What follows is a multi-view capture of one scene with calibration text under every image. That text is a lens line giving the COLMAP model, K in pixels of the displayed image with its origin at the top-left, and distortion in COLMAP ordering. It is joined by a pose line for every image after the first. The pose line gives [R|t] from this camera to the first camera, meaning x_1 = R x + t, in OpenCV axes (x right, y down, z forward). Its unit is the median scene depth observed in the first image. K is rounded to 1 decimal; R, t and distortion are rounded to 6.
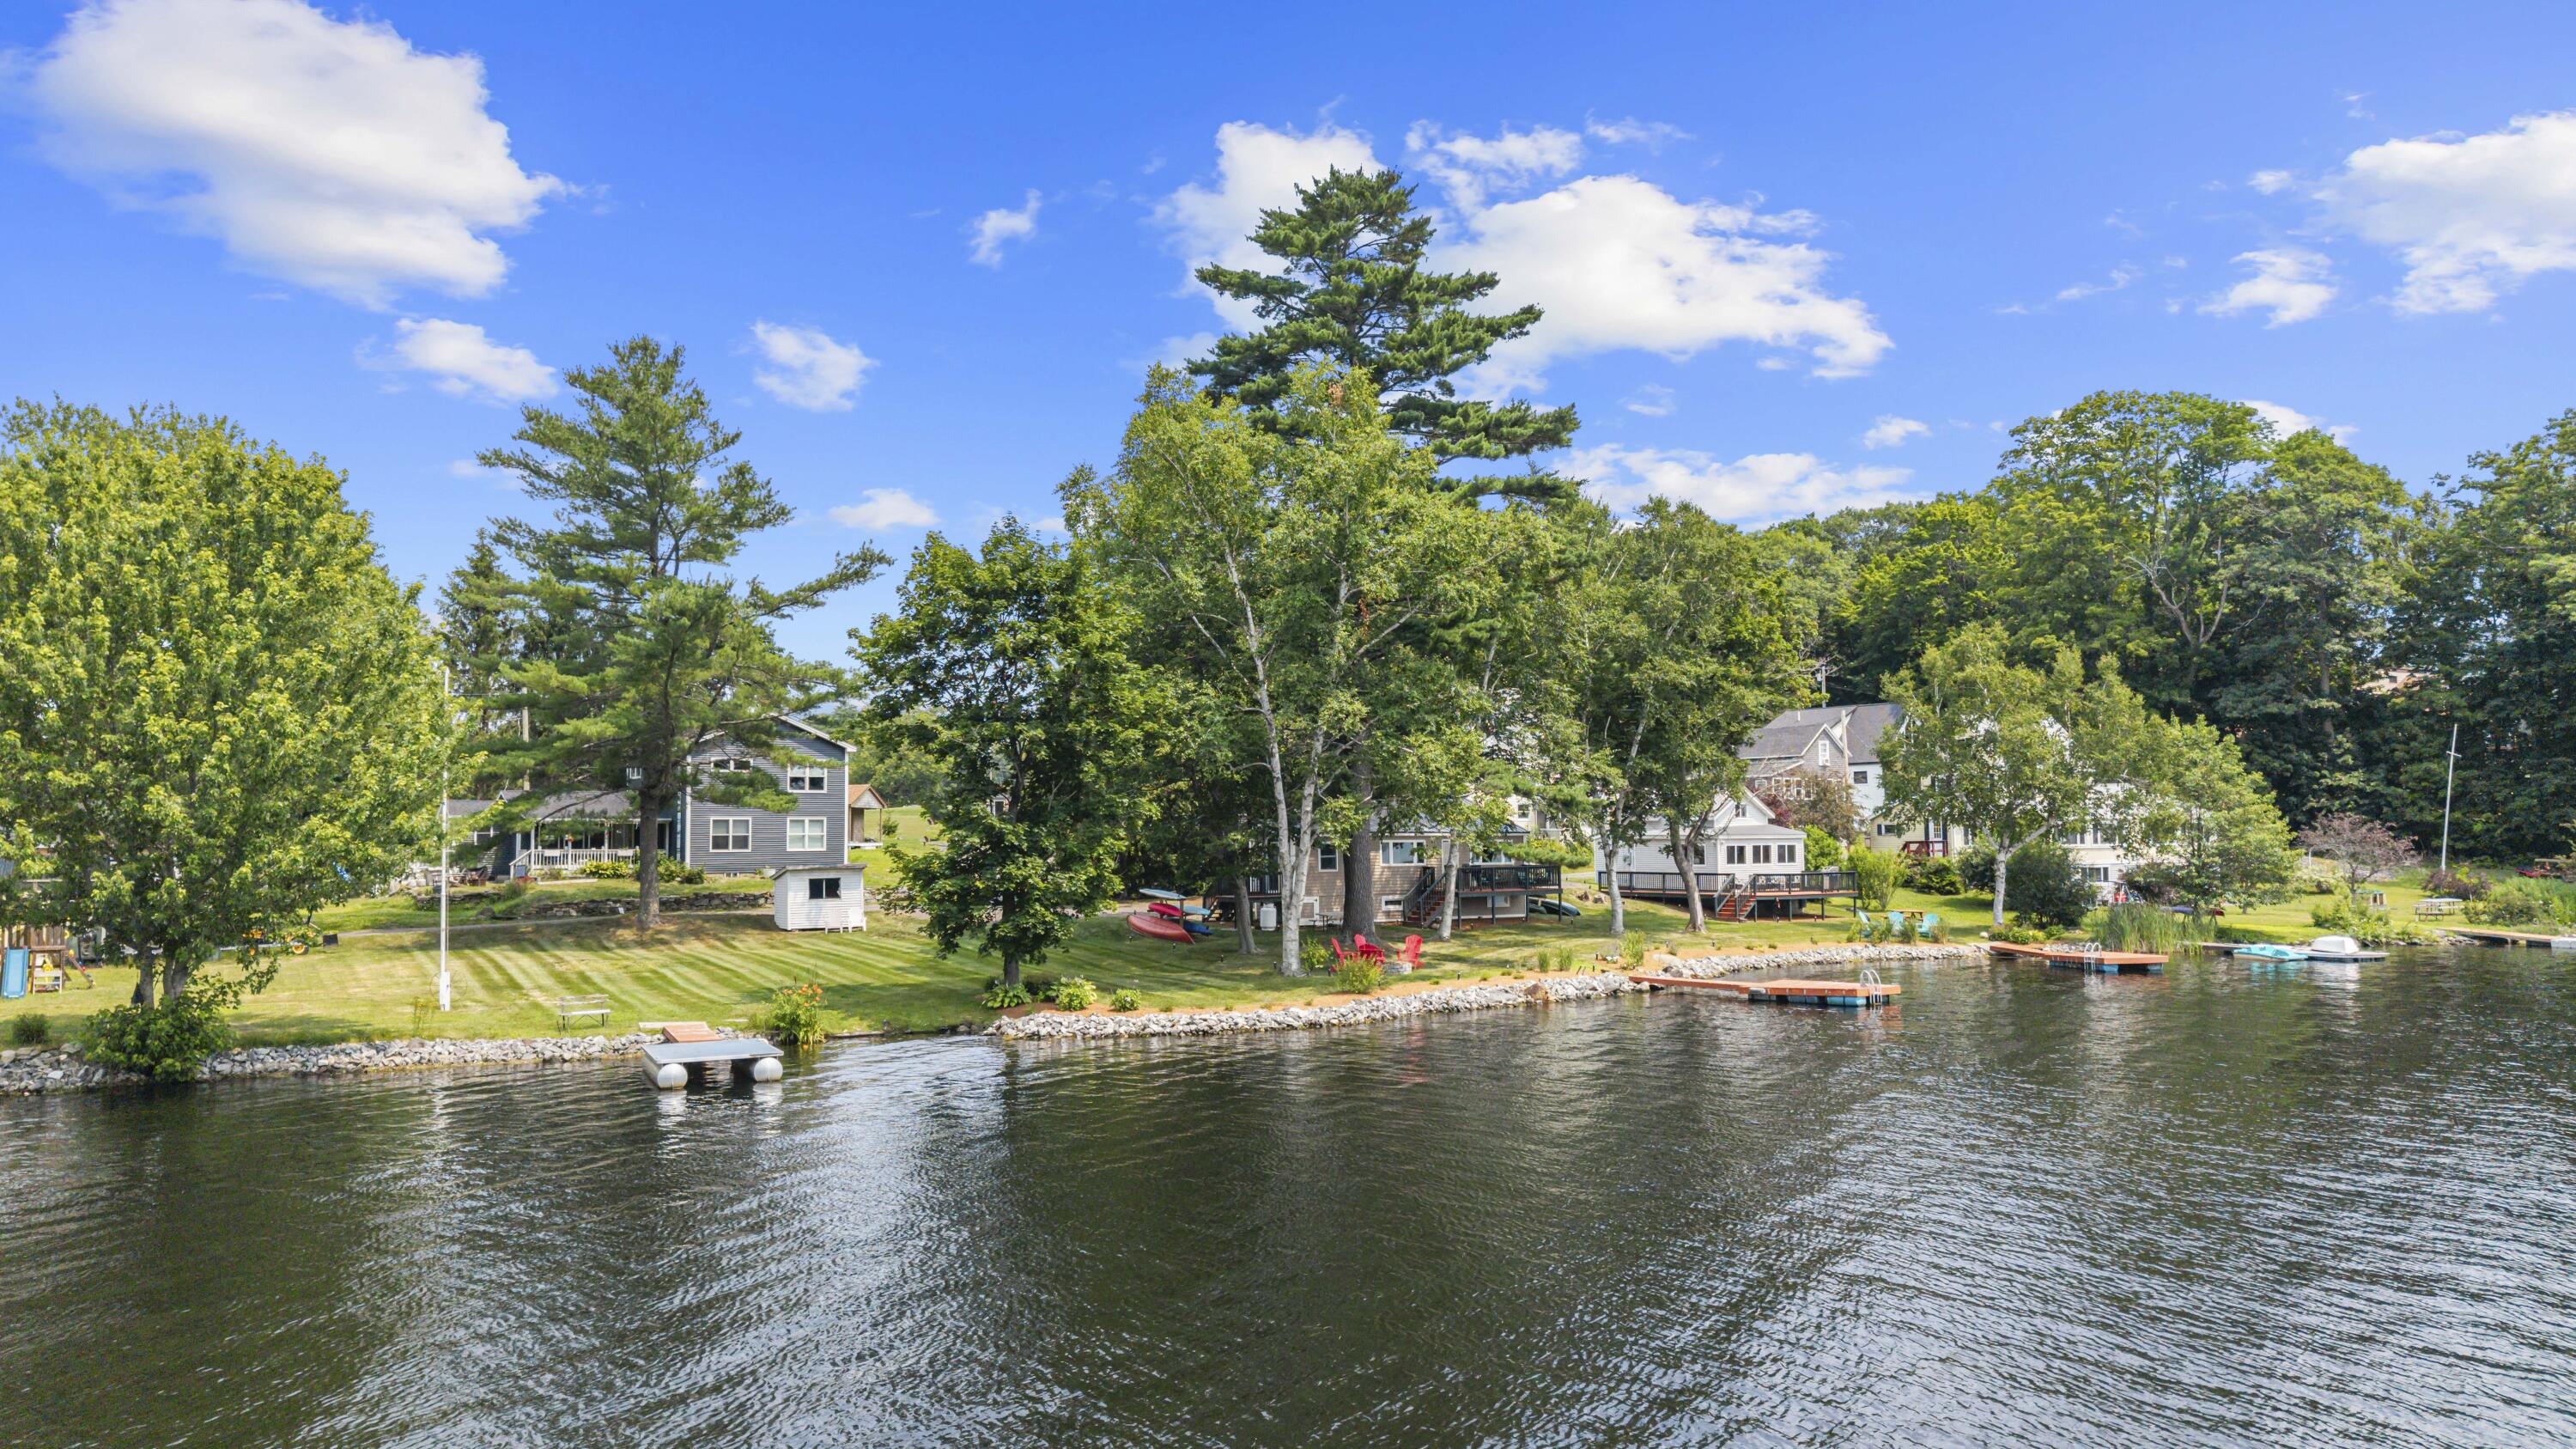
lens RADIAL K [[1709.6, 0, 1288.0], [0, 1709.6, 724.5], [0, 0, 1]] dist [0.001420, -0.007368]
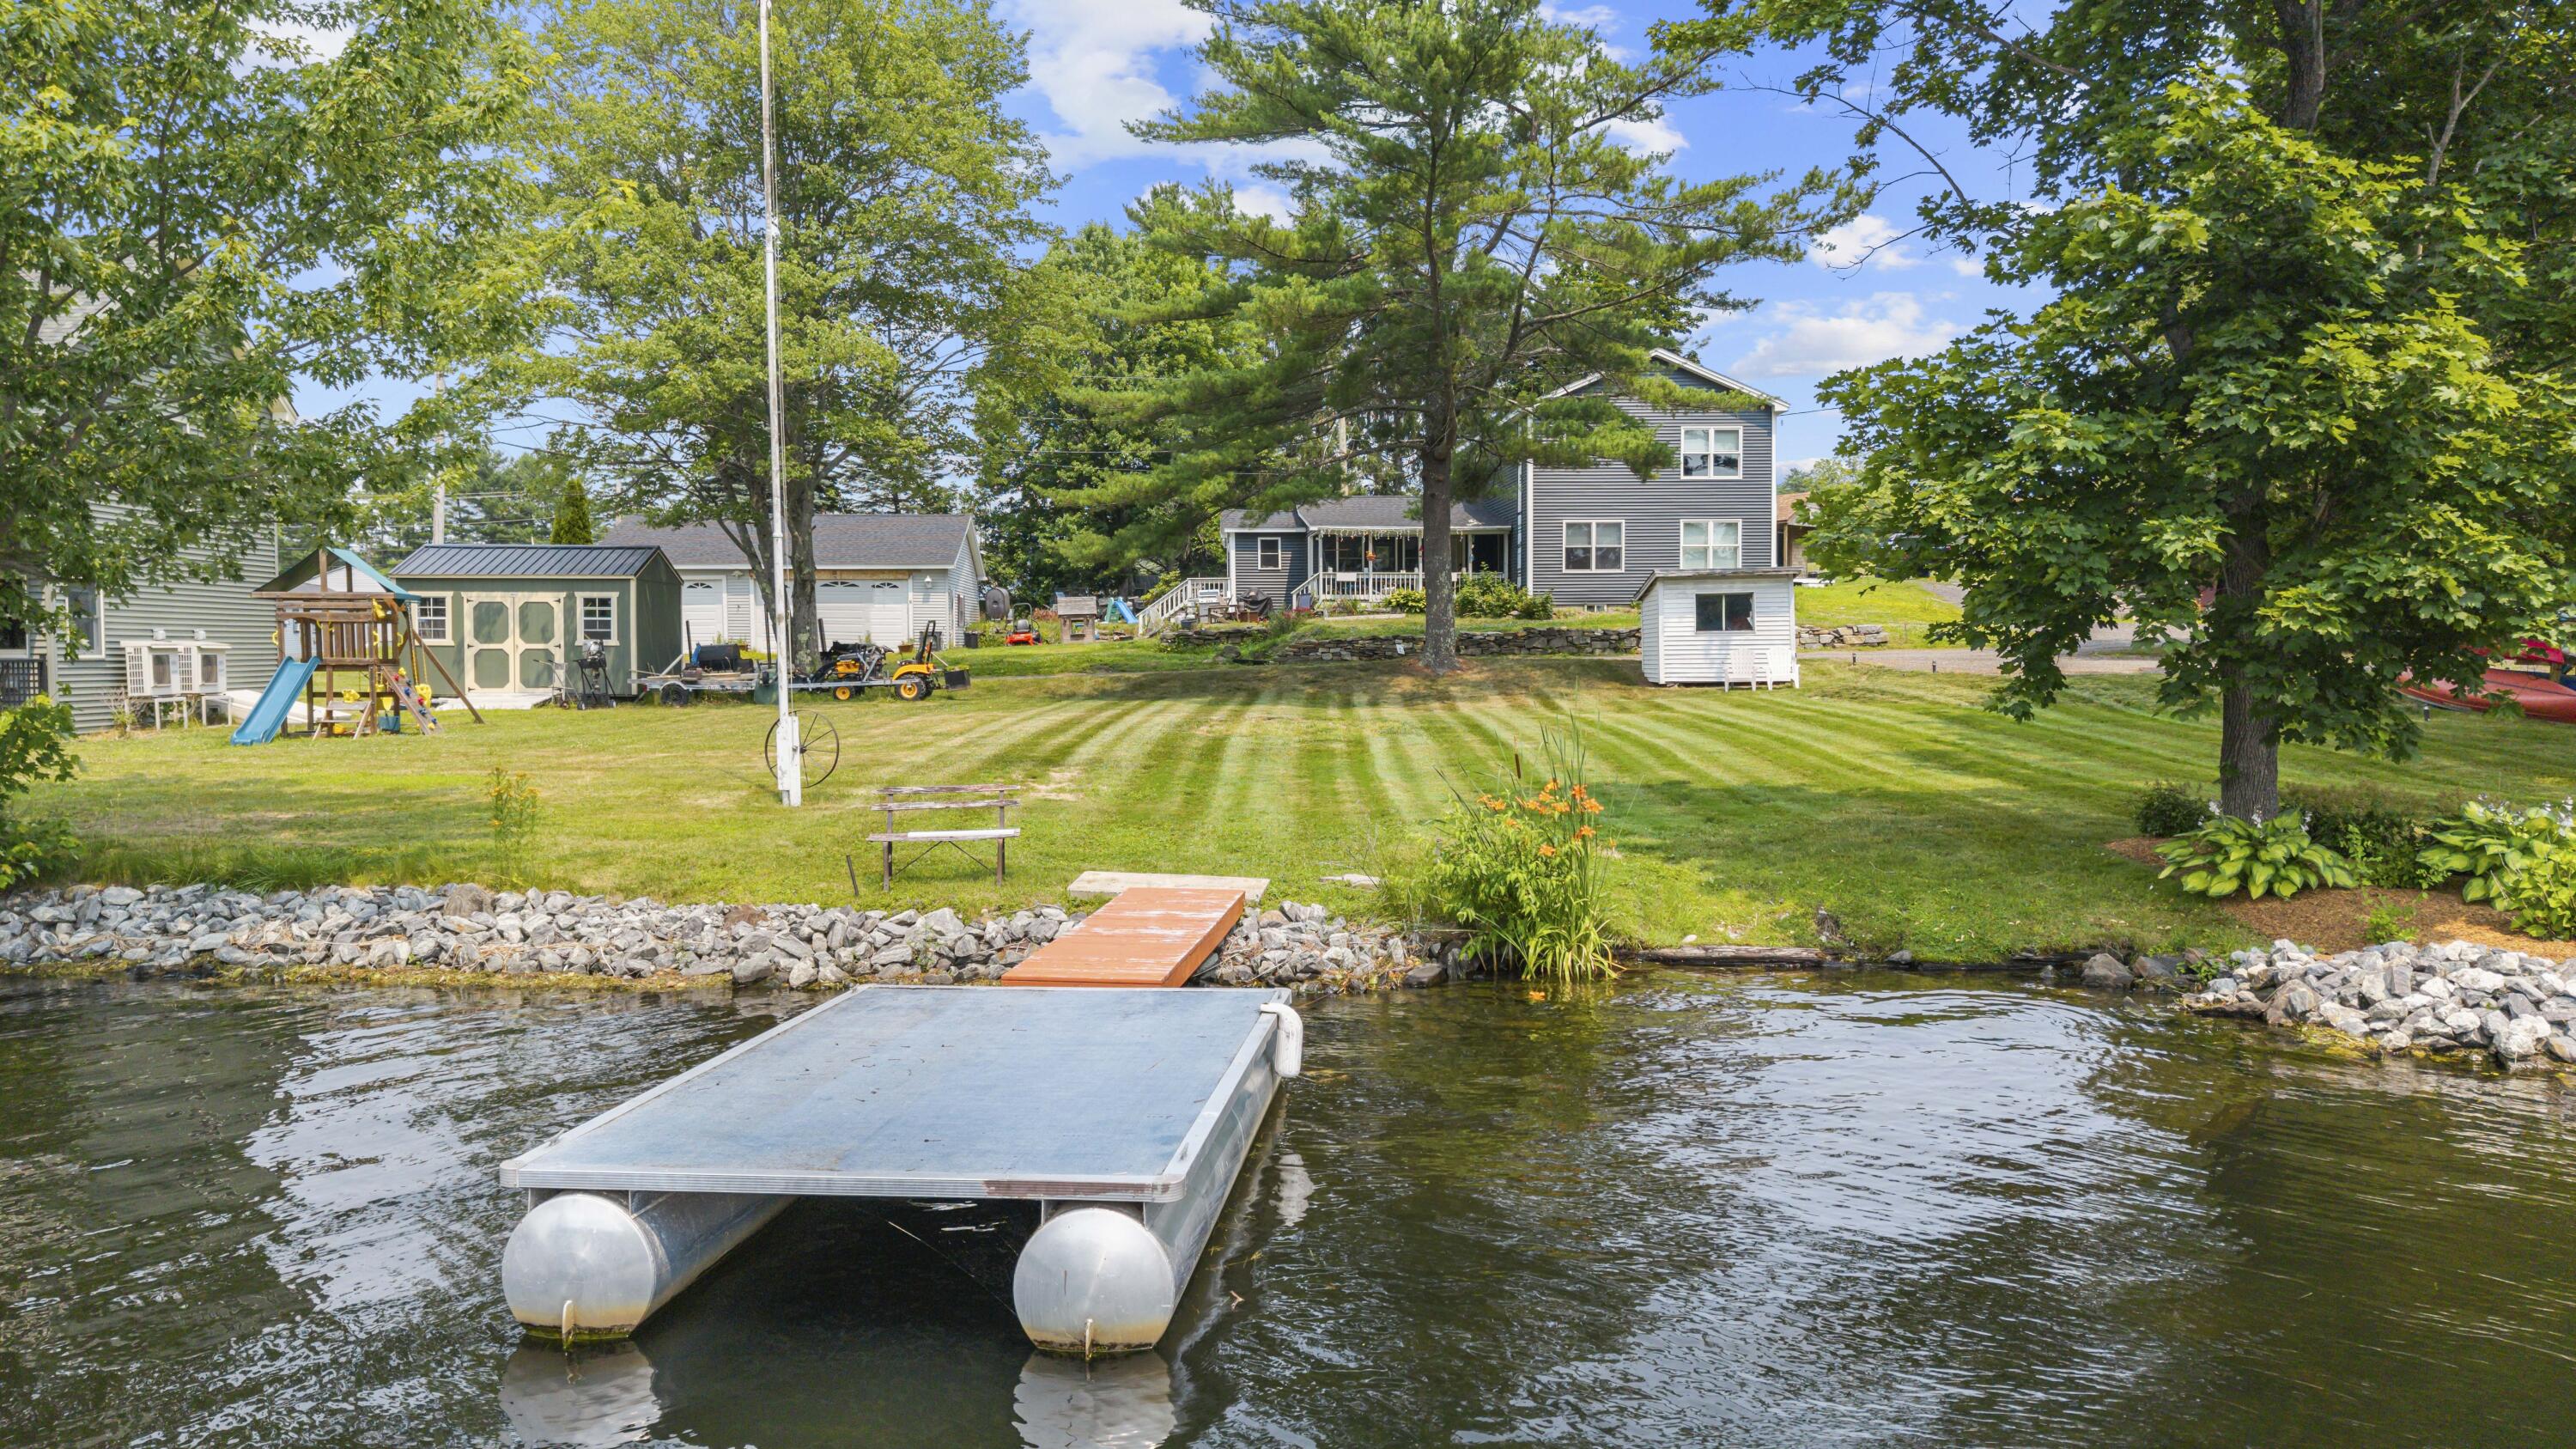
lens RADIAL K [[1709.6, 0, 1288.0], [0, 1709.6, 724.5], [0, 0, 1]] dist [0.001420, -0.007368]
pose [[0.855072, 0.027152, -0.517798, -0.102573], [0.034242, 0.993491, 0.108642, 0.066607], [0.517378, -0.110627, 0.848576, 0.447142]]
